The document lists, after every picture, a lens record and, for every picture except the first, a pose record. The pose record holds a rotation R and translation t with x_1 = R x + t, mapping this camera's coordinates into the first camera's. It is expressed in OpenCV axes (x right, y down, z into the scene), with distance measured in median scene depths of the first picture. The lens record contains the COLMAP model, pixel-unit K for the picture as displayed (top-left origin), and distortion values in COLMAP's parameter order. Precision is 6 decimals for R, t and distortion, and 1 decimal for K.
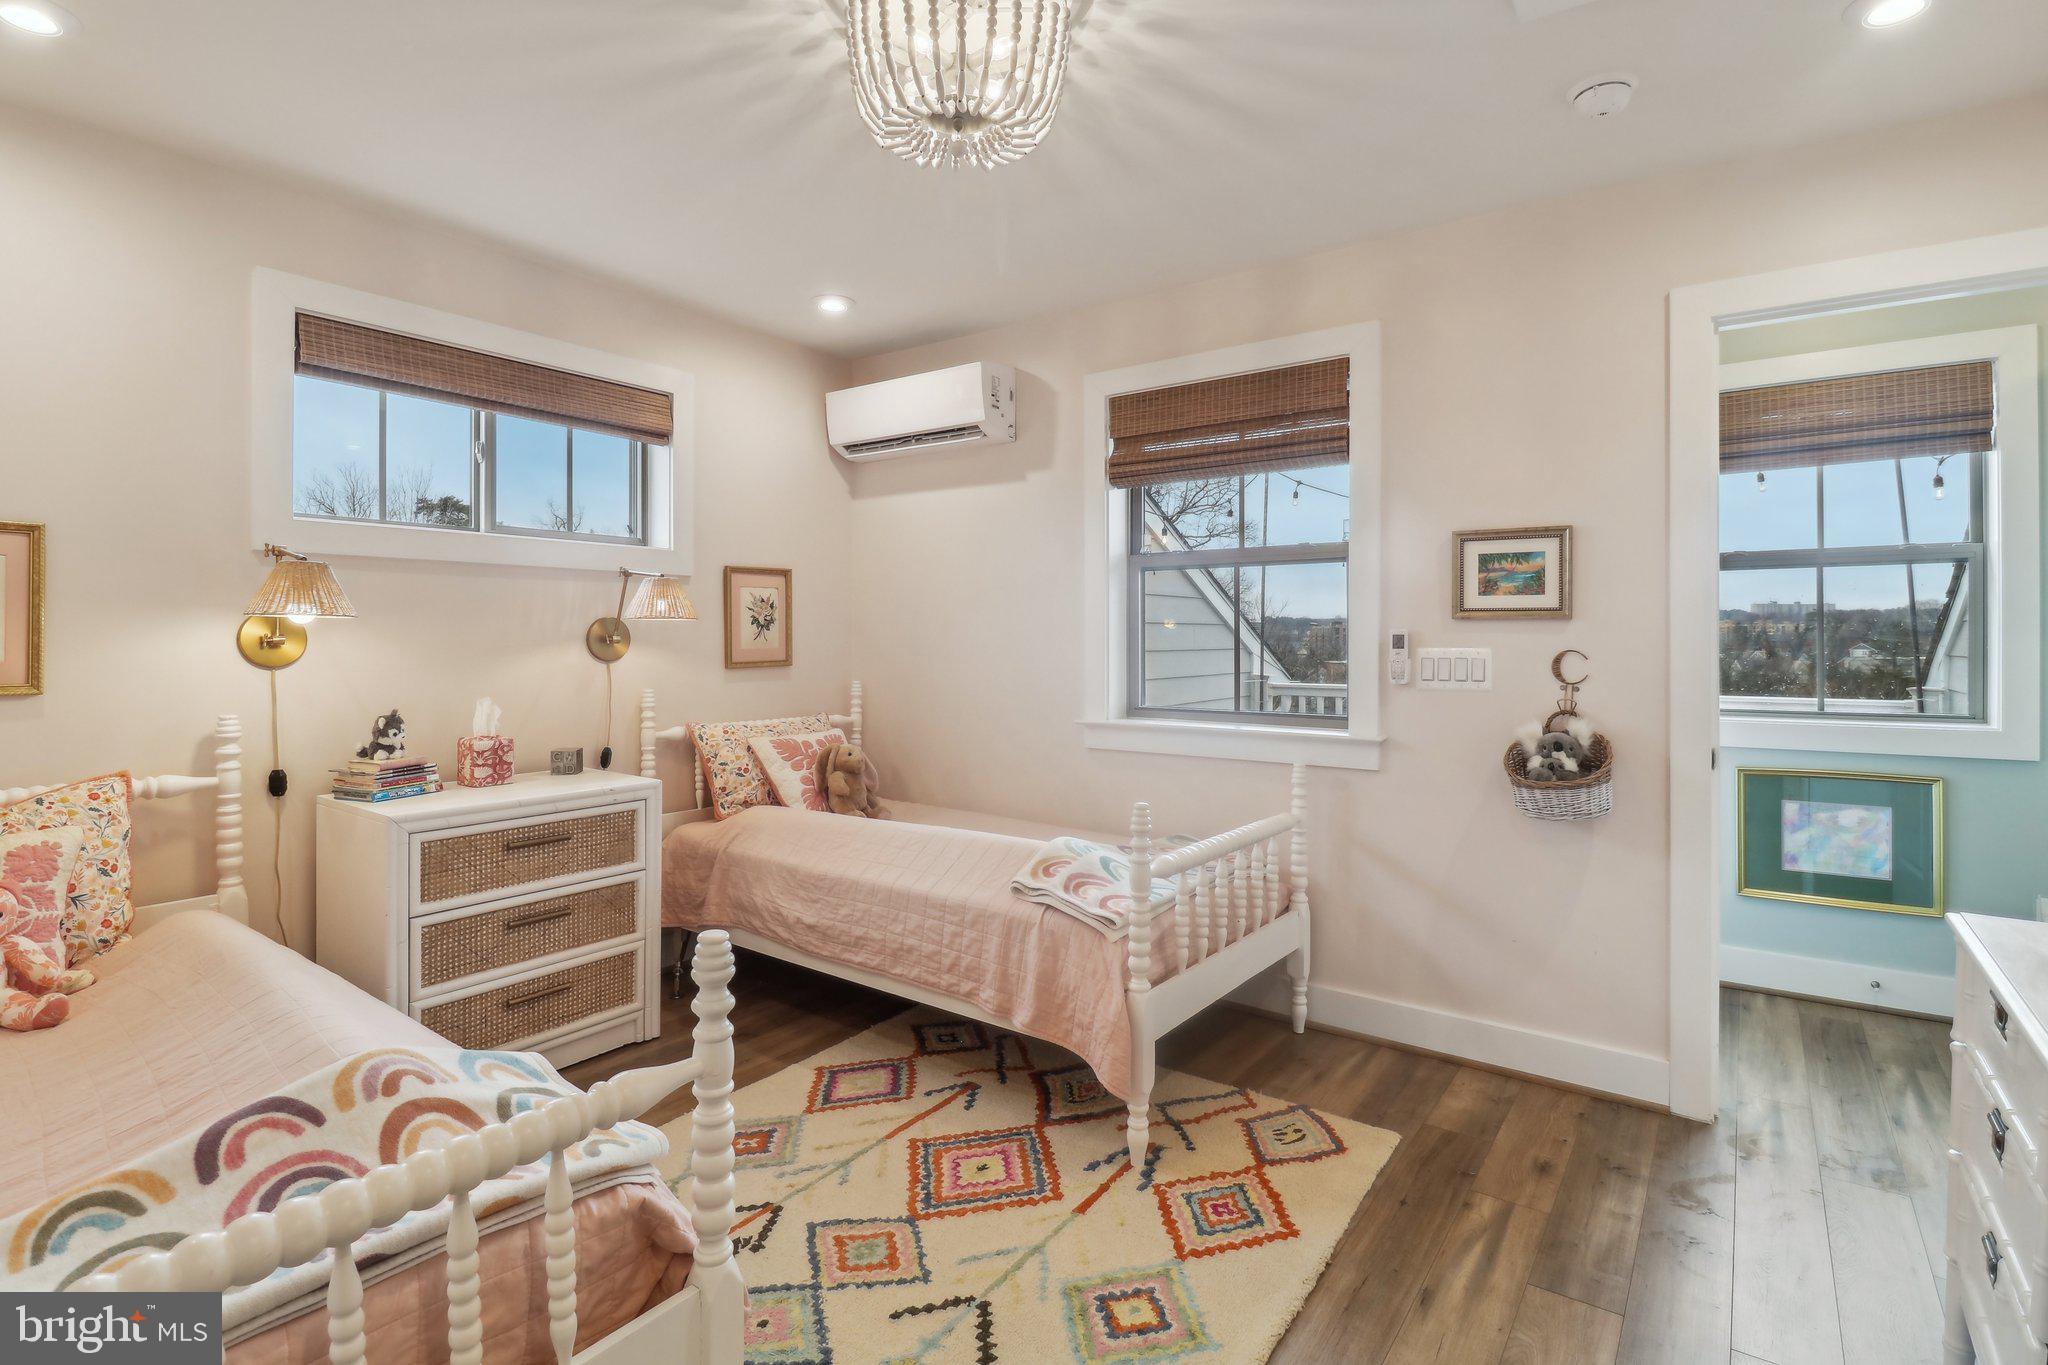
lens RADIAL K [[964.2, 0, 1002.6], [0, 964.2, 635.3], [0, 0, 1]] dist [0.004543, -0.007716]
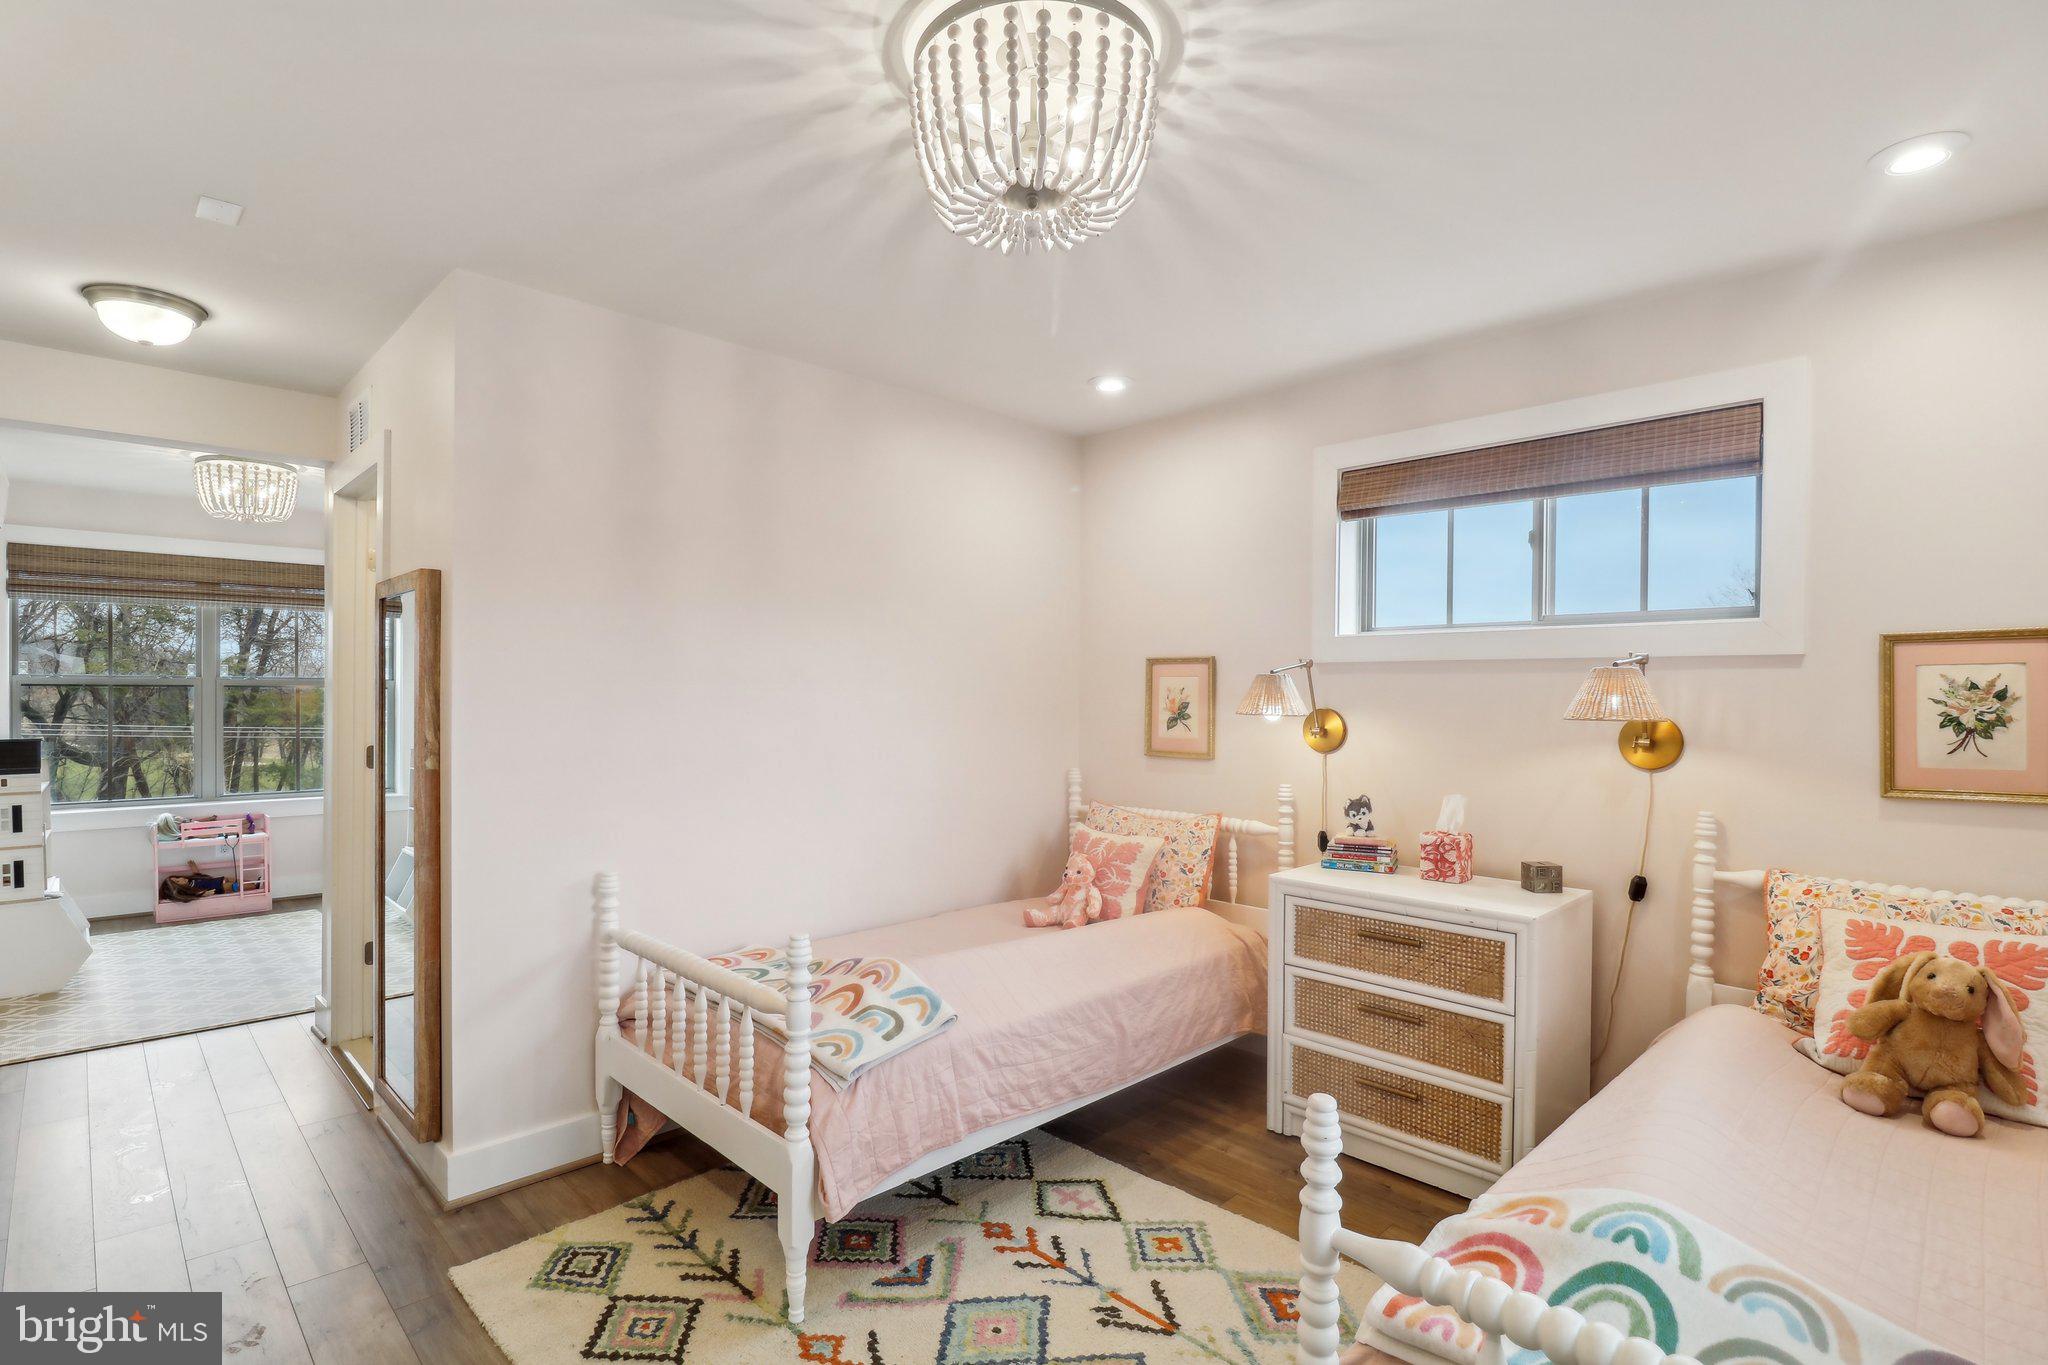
lens RADIAL K [[964.2, 0, 1019.2], [0, 964.2, 688.9], [0, 0, 1]] dist [0.004543, -0.007716]
pose [[-0.142605, -0.012092, -0.989706, 0.800891], [-0.007155, 0.999912, -0.011186, -0.048320], [0.989754, 0.005486, -0.142679, 1.033465]]
